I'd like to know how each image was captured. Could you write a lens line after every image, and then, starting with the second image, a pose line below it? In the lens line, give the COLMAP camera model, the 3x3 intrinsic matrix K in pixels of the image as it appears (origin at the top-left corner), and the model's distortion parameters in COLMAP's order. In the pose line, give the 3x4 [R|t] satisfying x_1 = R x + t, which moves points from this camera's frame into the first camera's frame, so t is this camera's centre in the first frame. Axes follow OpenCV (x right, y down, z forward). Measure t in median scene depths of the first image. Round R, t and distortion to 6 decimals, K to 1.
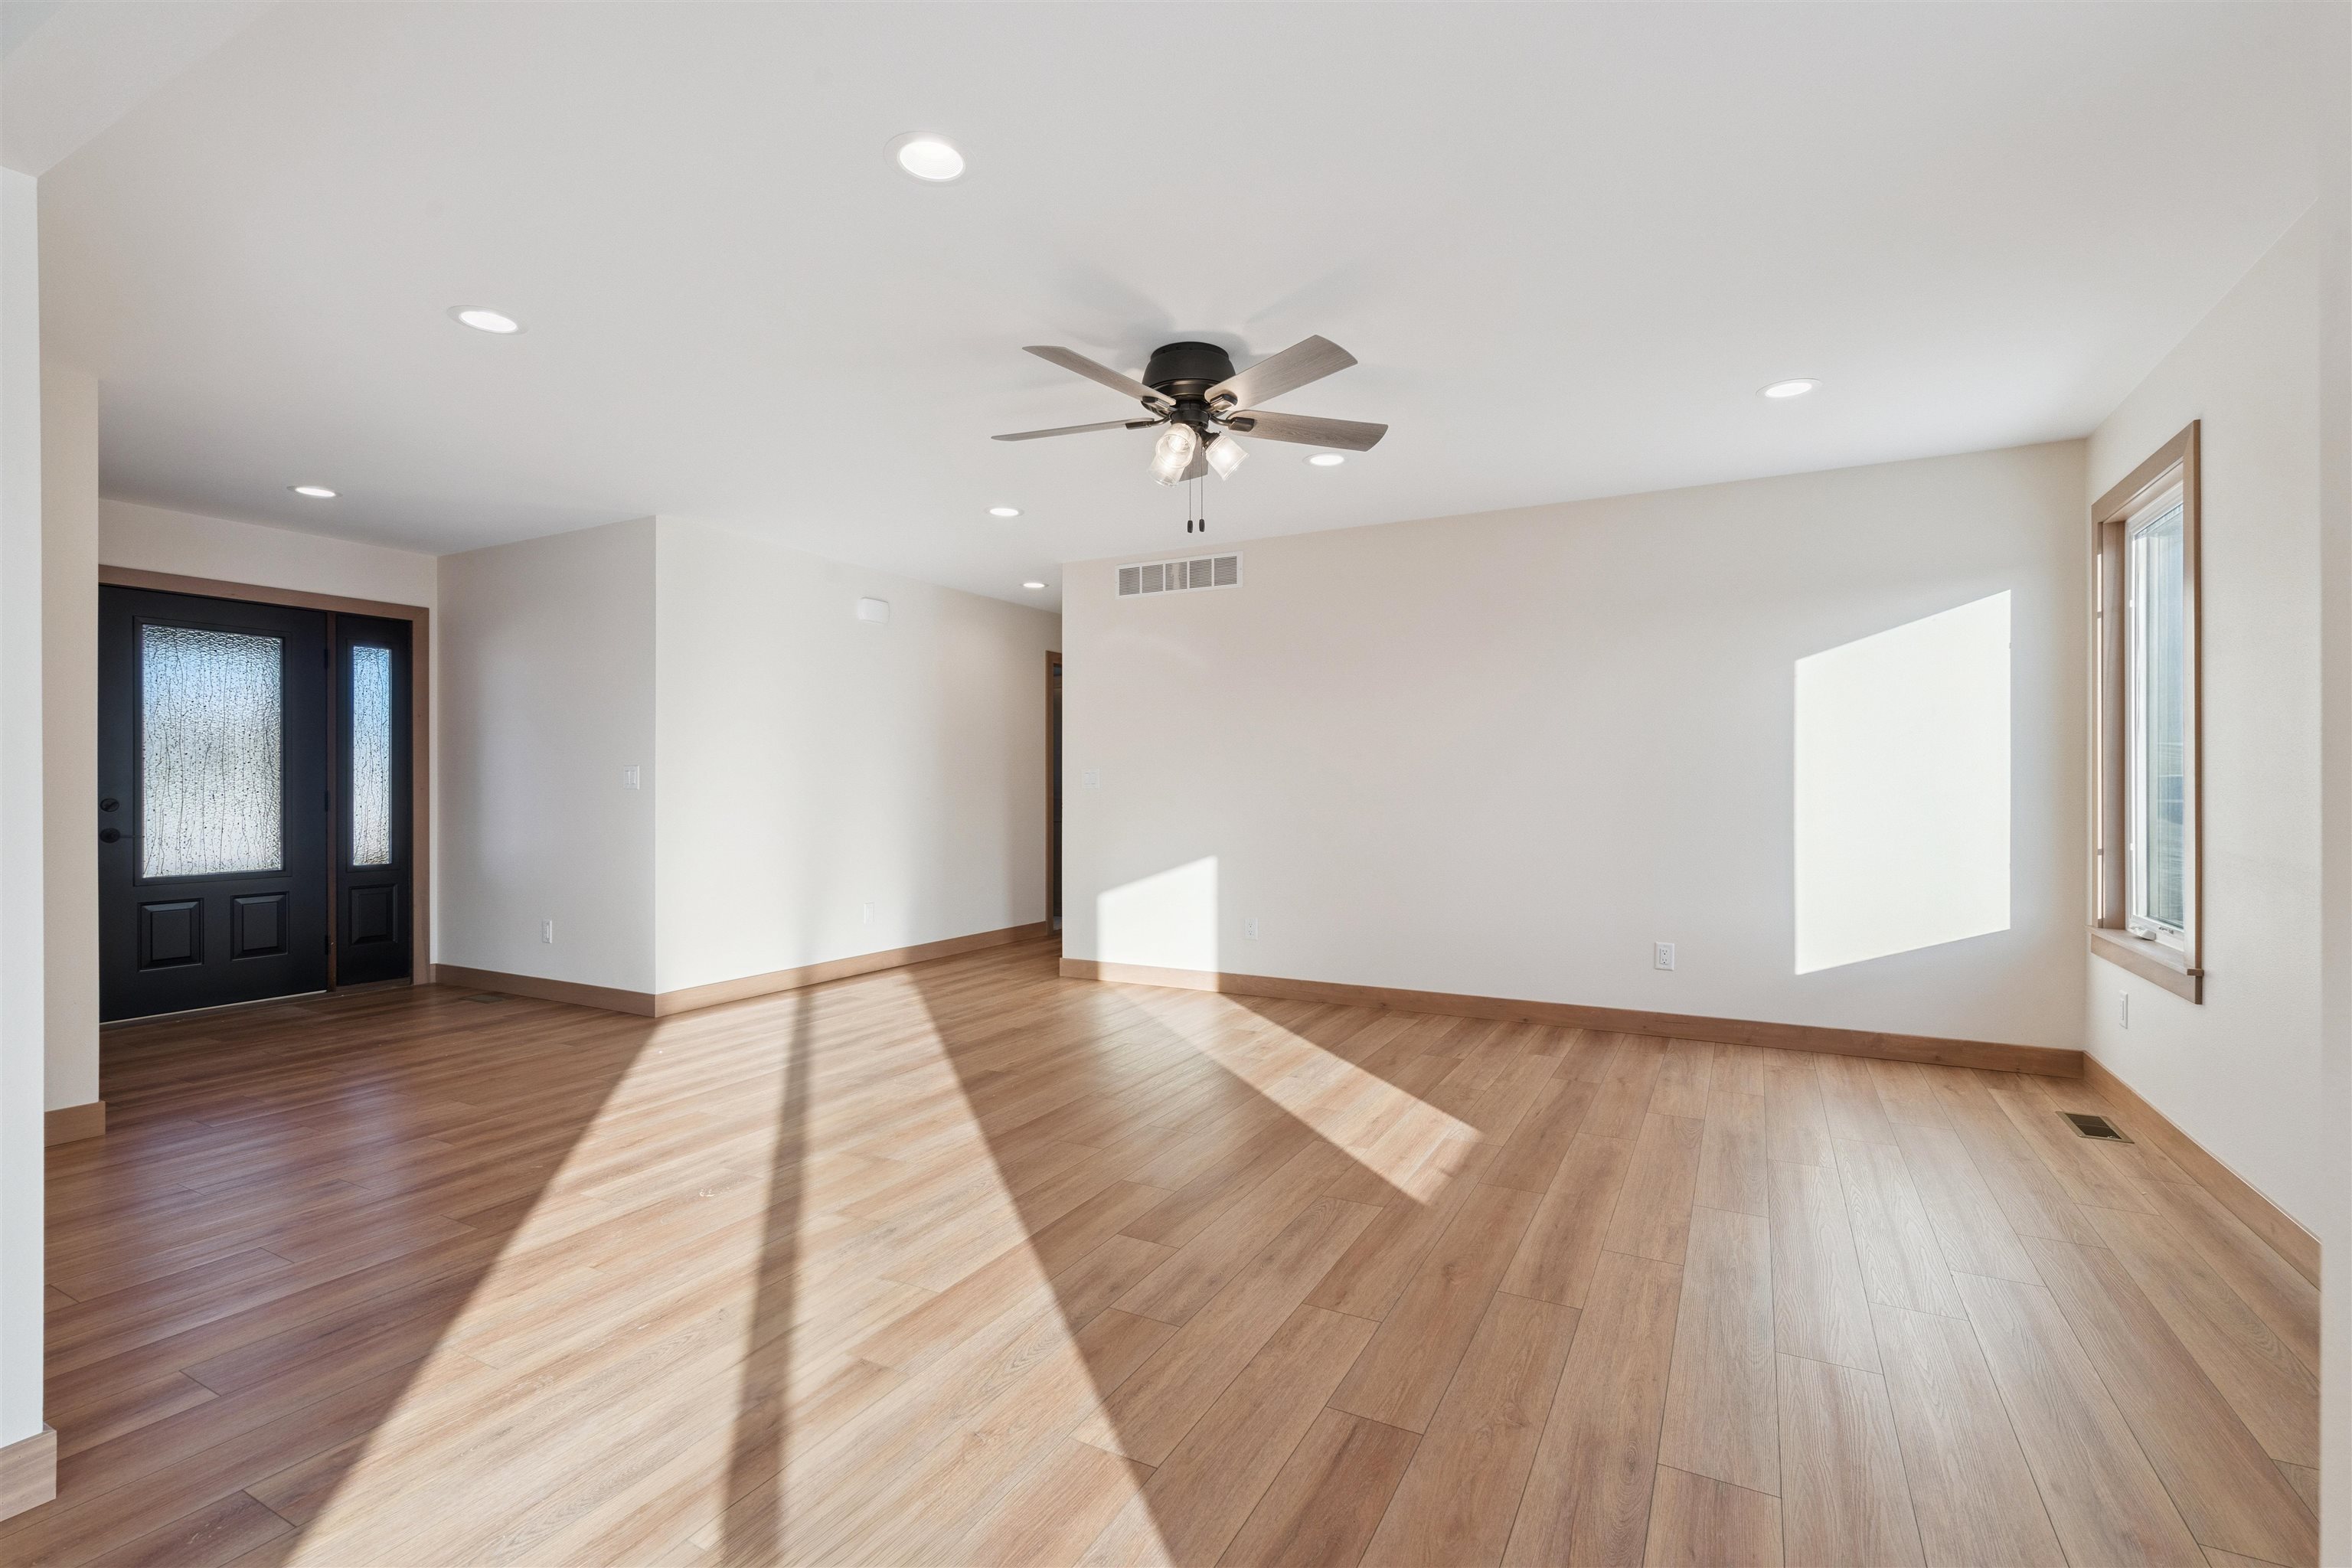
lens RADIAL K [[1056.7, 0, 1171.7], [0, 1056.7, 785.6], [0, 0, 1]] dist [-0.000193, 0.001271]
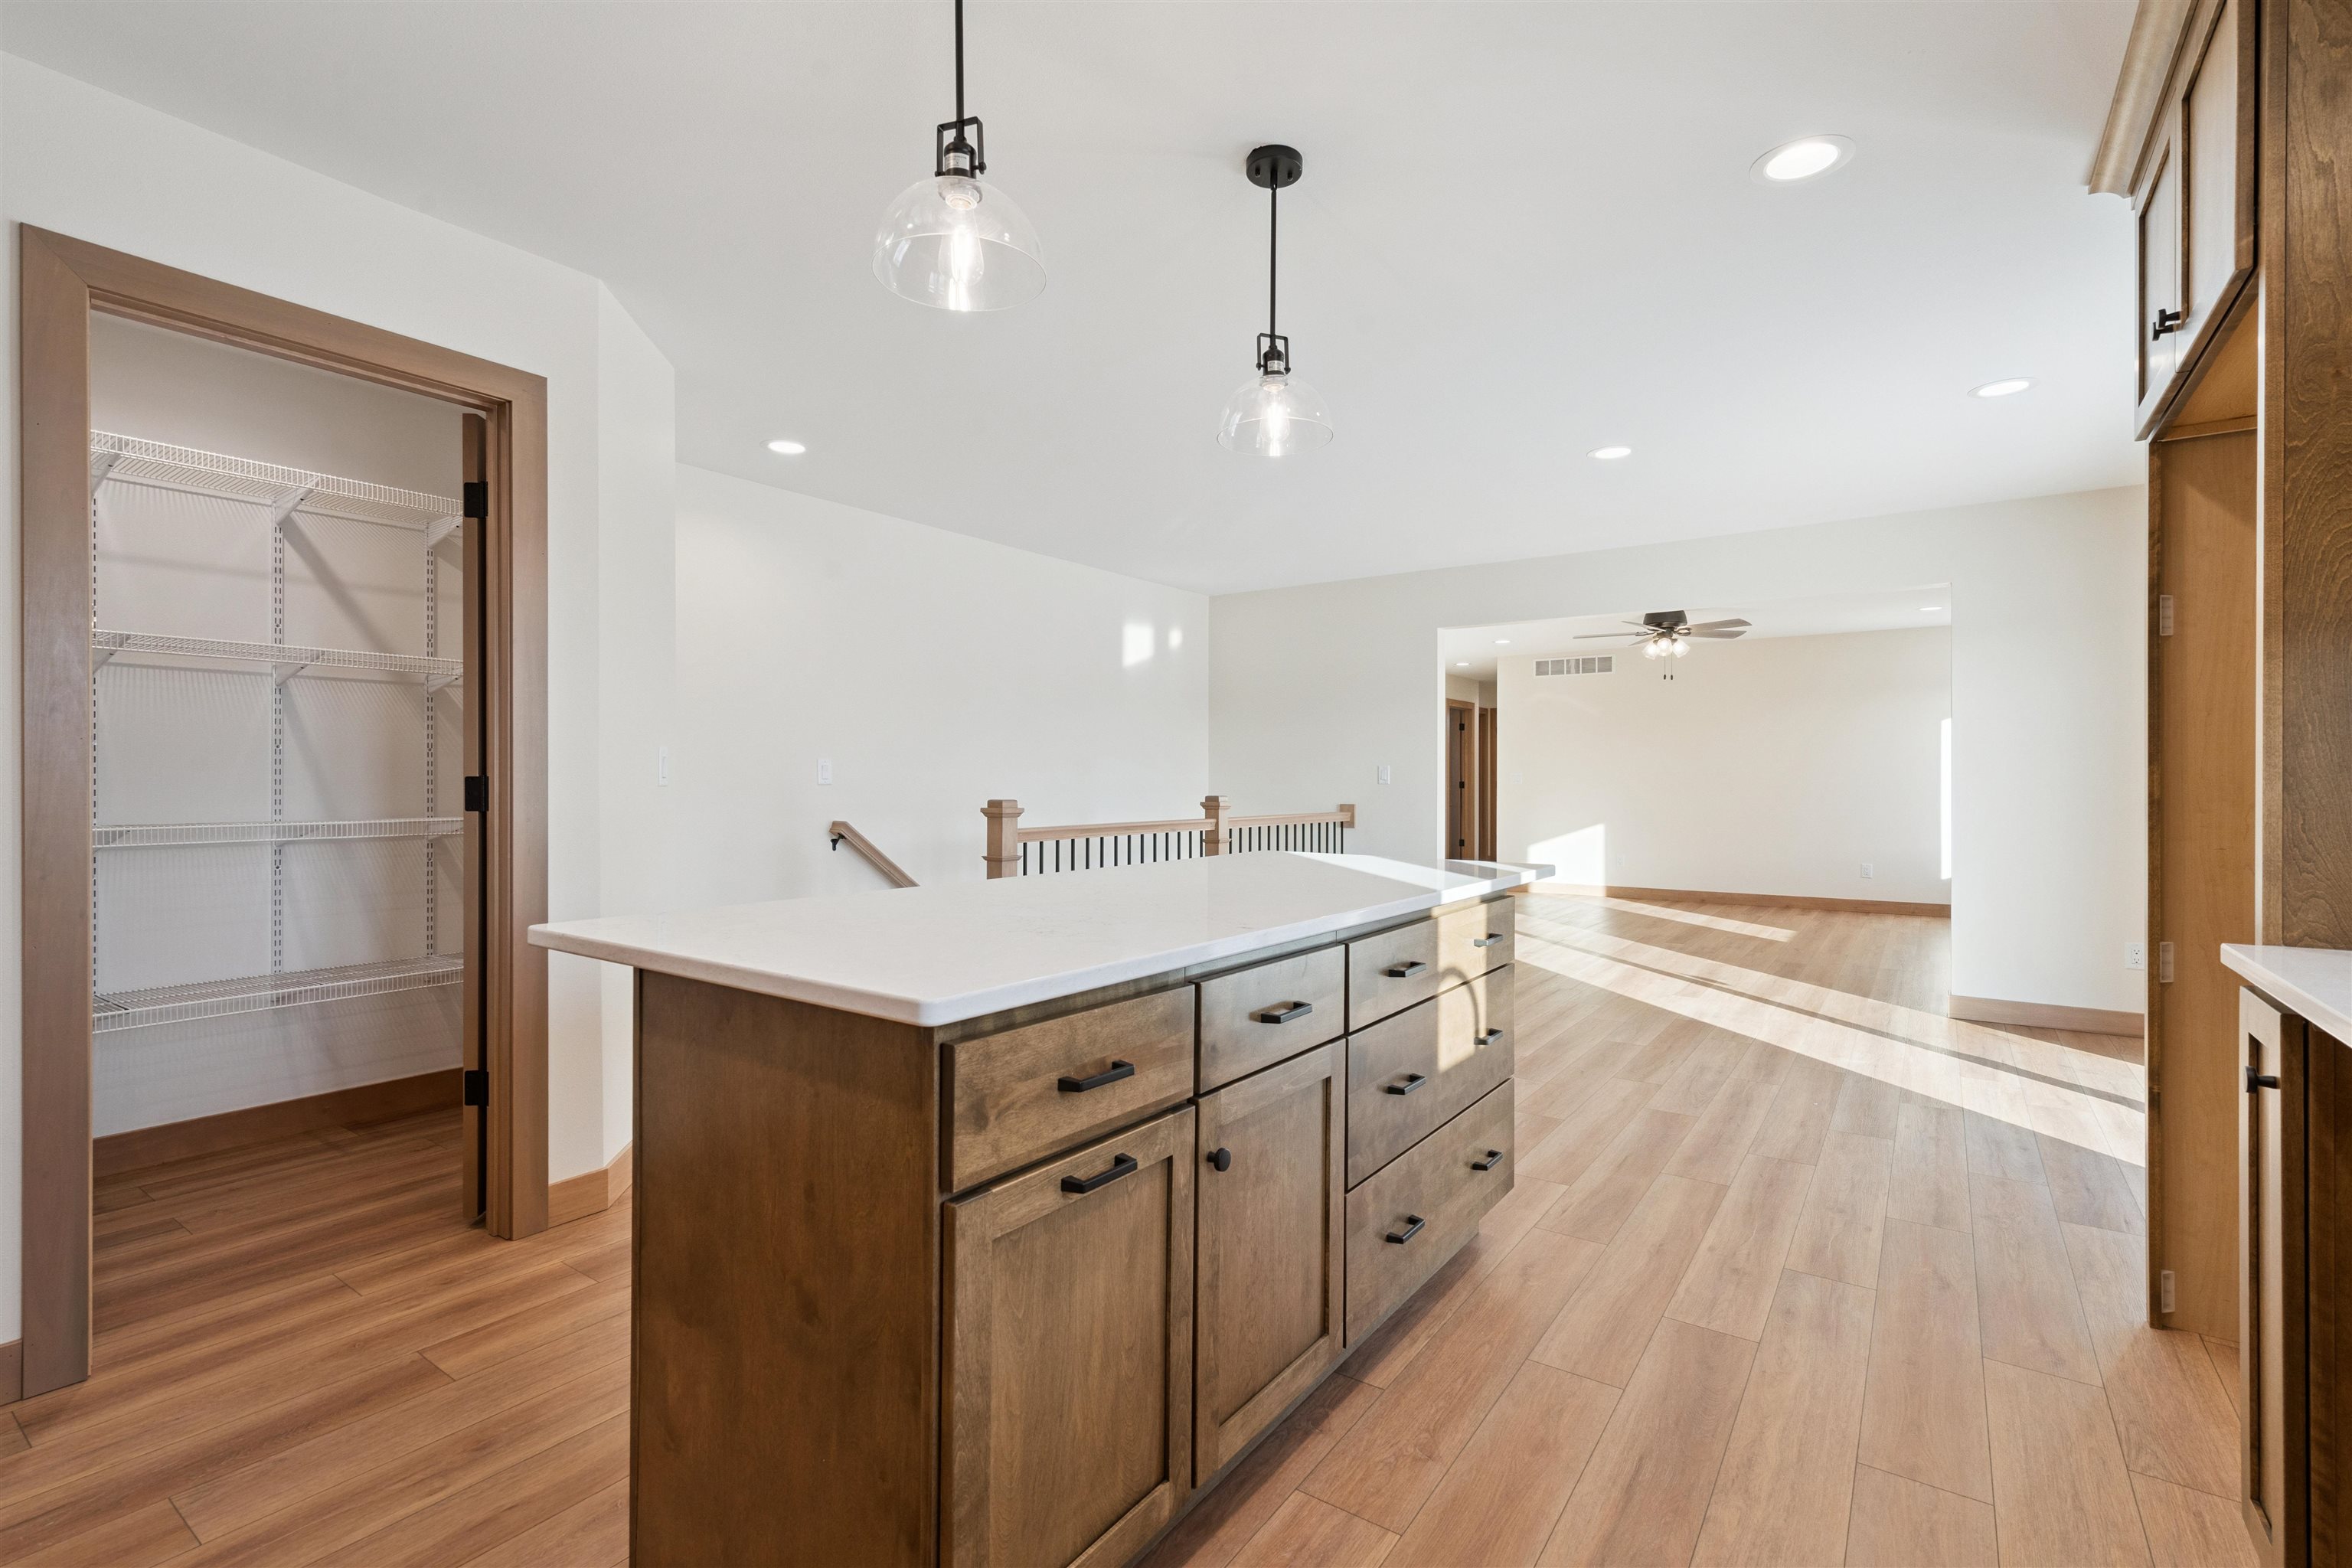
lens RADIAL K [[1056.7, 0, 1181.7], [0, 1056.7, 788.7], [0, 0, 1]] dist [-0.000193, 0.001271]
pose [[0.993042, 0.003081, -0.117718, -0.818107], [-0.002708, 0.999991, 0.003331, 0.008032], [0.117727, -0.002989, 0.993042, -1.580300]]
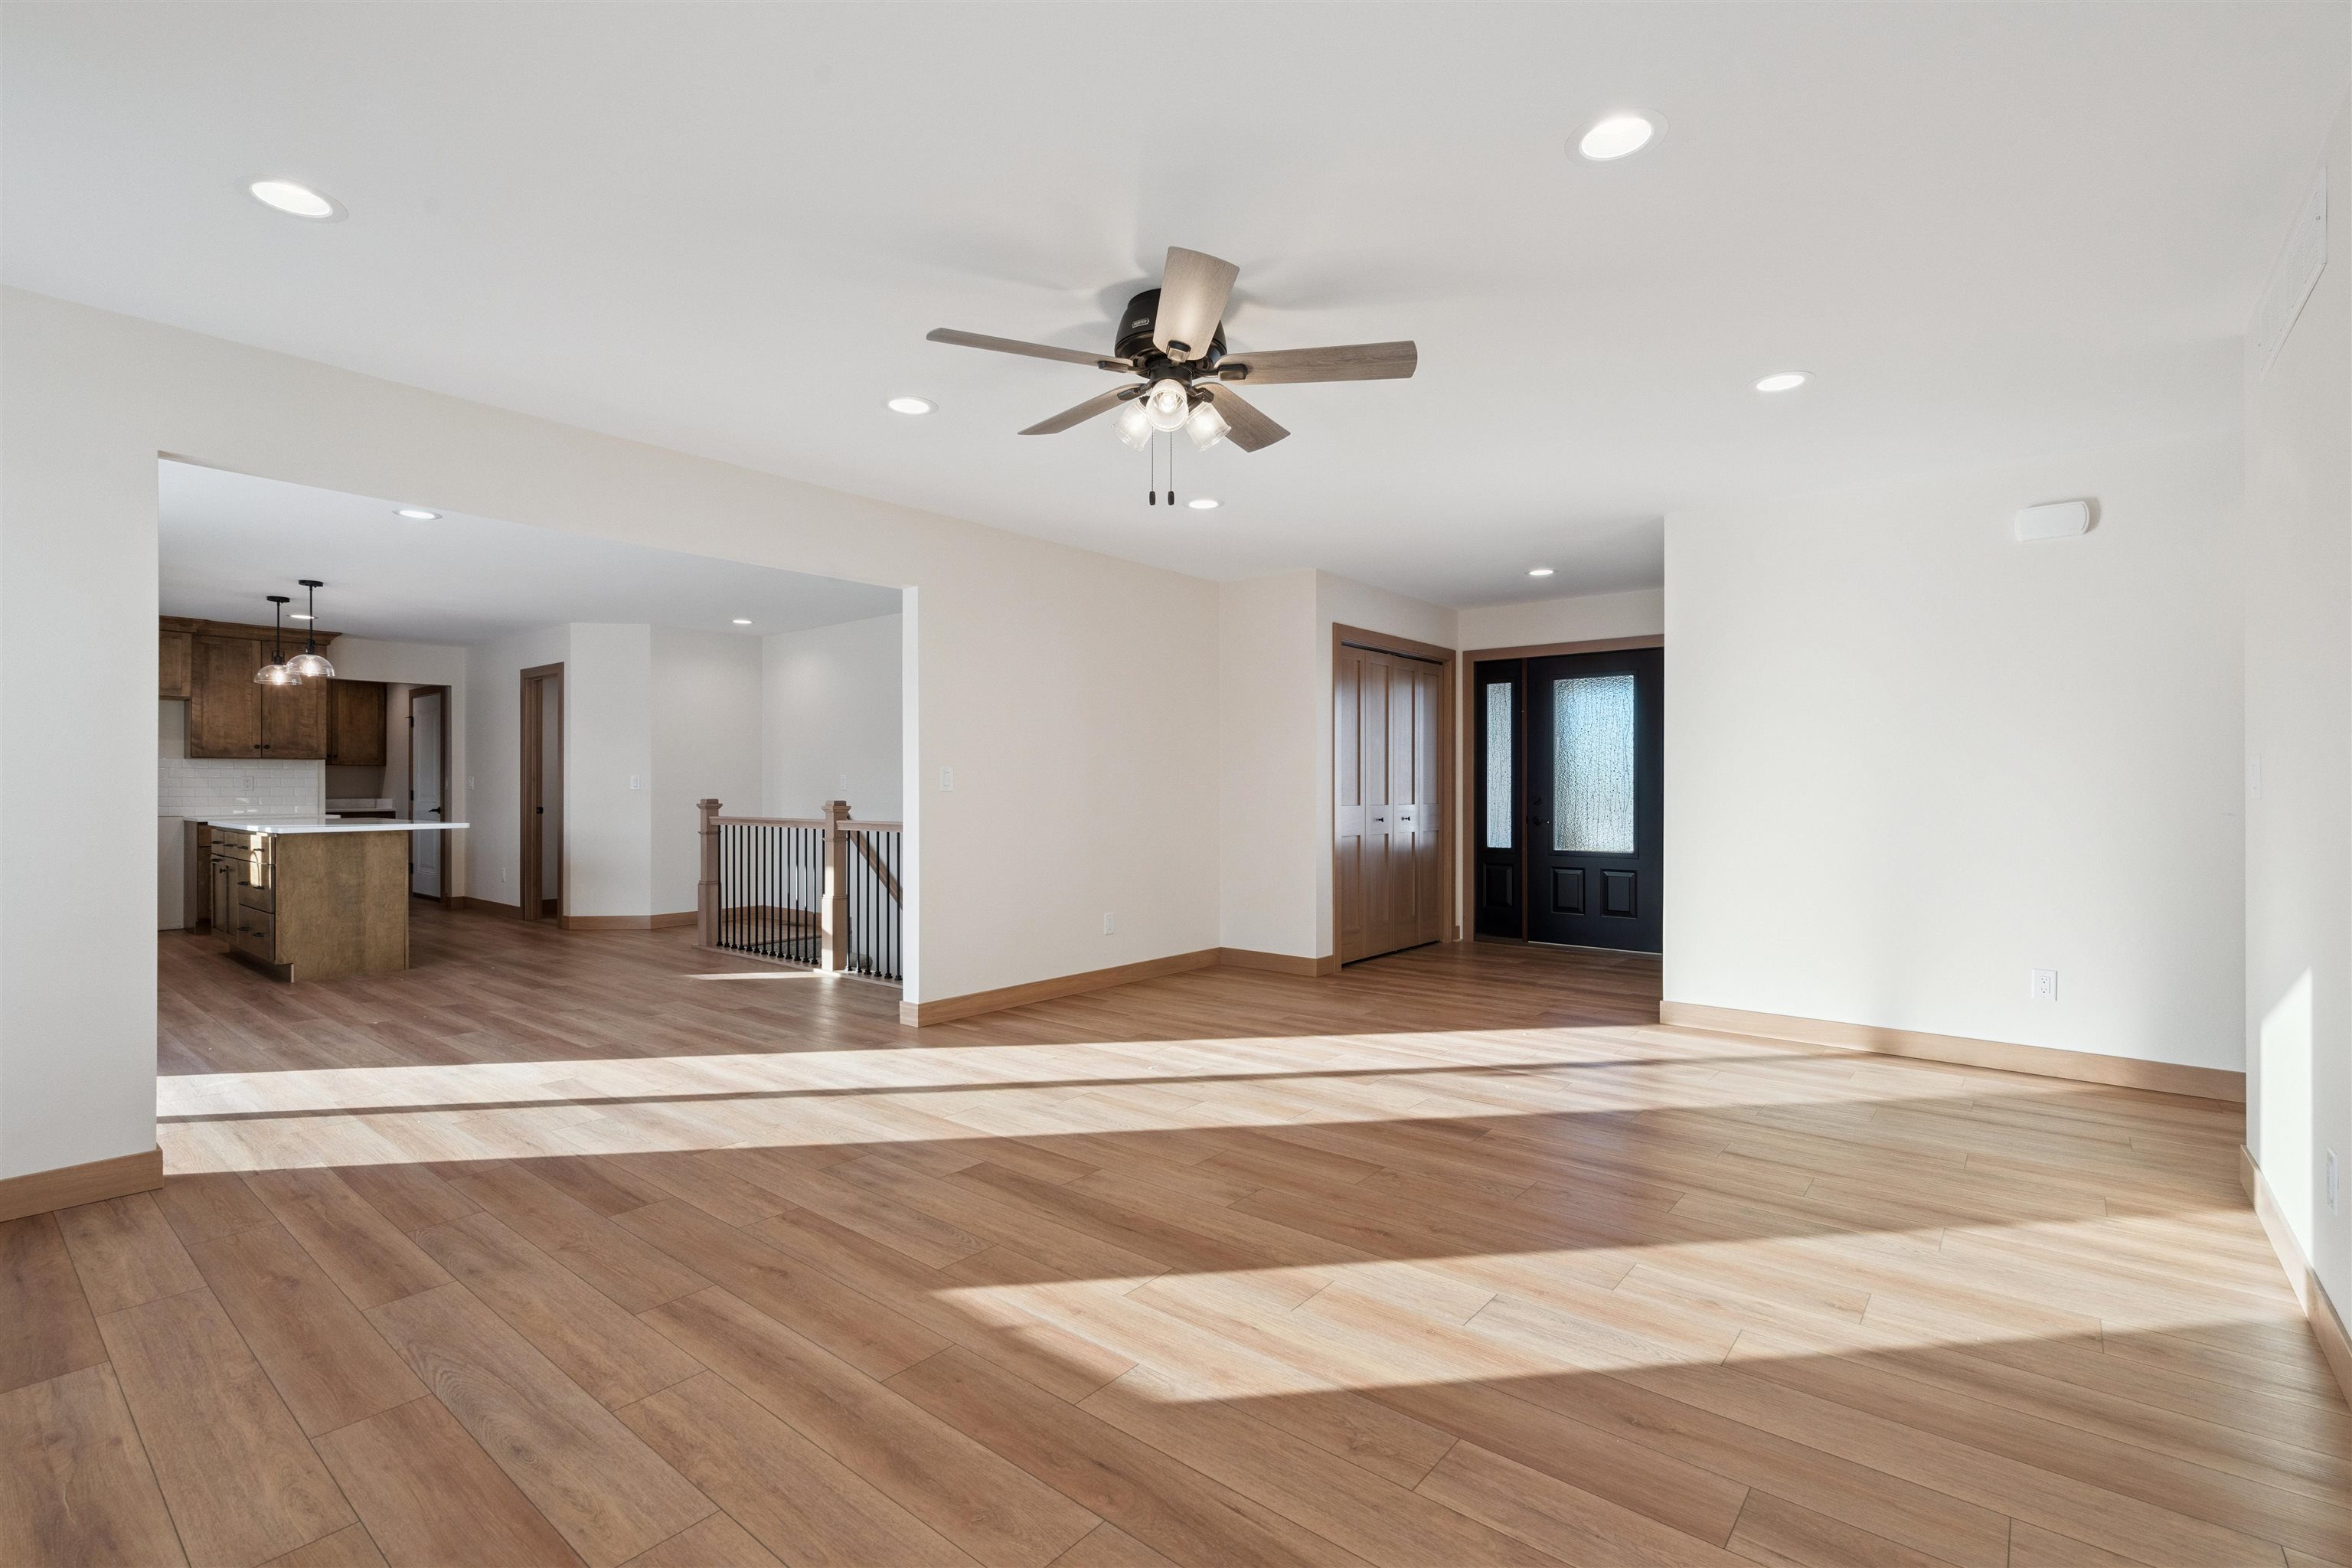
lens RADIAL K [[1056.7, 0, 1196.9], [0, 1056.7, 789.0], [0, 0, 1]] dist [-0.000193, 0.001271]
pose [[-0.179090, 0.000464, -0.983833, 0.900558], [-0.002050, 0.999998, 0.000845, 0.000574], [0.983831, 0.002168, -0.179088, 1.203904]]
